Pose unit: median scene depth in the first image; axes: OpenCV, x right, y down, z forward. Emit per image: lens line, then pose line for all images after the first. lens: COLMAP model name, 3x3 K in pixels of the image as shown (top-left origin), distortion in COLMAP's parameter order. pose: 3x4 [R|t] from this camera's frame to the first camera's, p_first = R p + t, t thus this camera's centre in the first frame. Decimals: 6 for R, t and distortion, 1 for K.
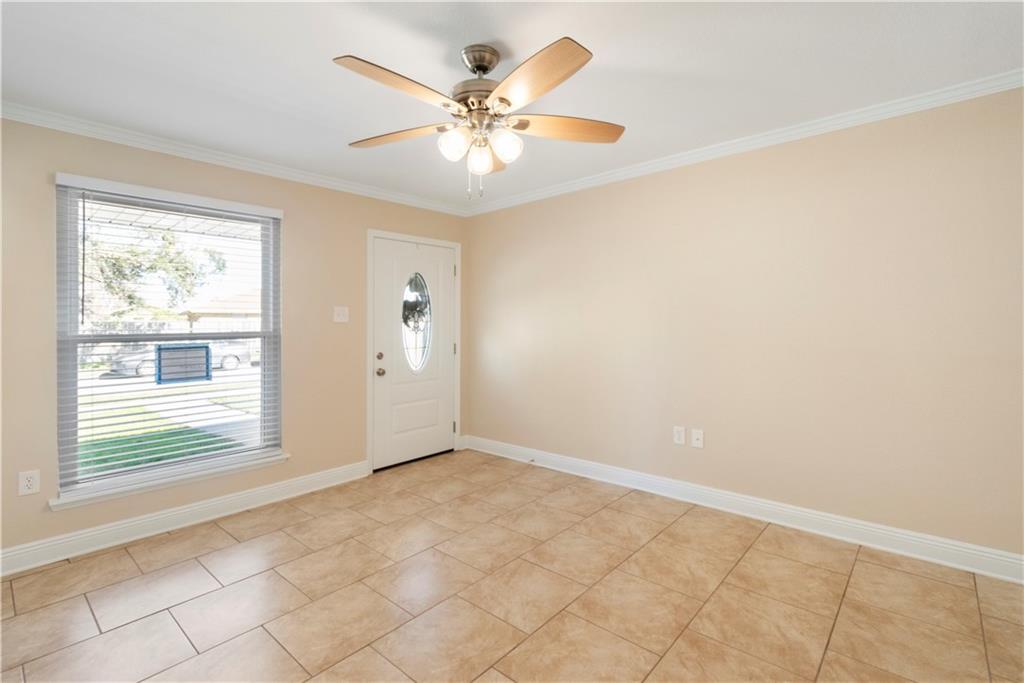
lens RADIAL K [[462.8, 0, 527.2], [0, 462.8, 319.9], [0, 0, 1]] dist [0.000428, -0.000805]
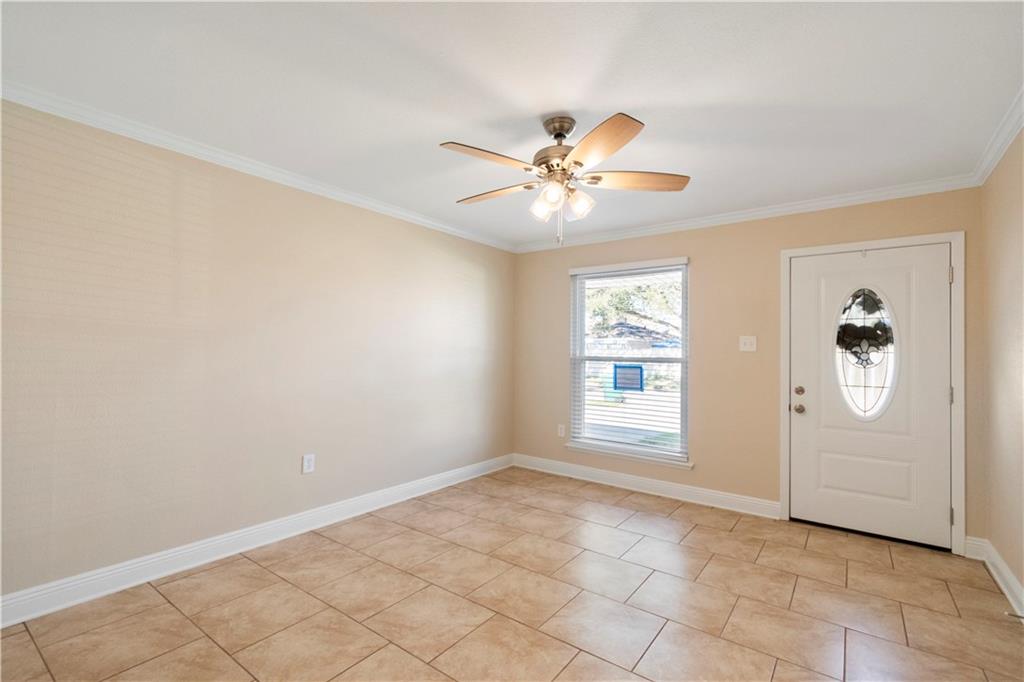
lens RADIAL K [[462.8, 0, 515.5], [0, 462.8, 337.3], [0, 0, 1]] dist [0.000428, -0.000805]
pose [[0.073588, -0.020936, -0.997069, 0.640808], [-0.008666, 0.999728, -0.021631, 0.000737], [0.997251, 0.010233, 0.073386, 0.487893]]
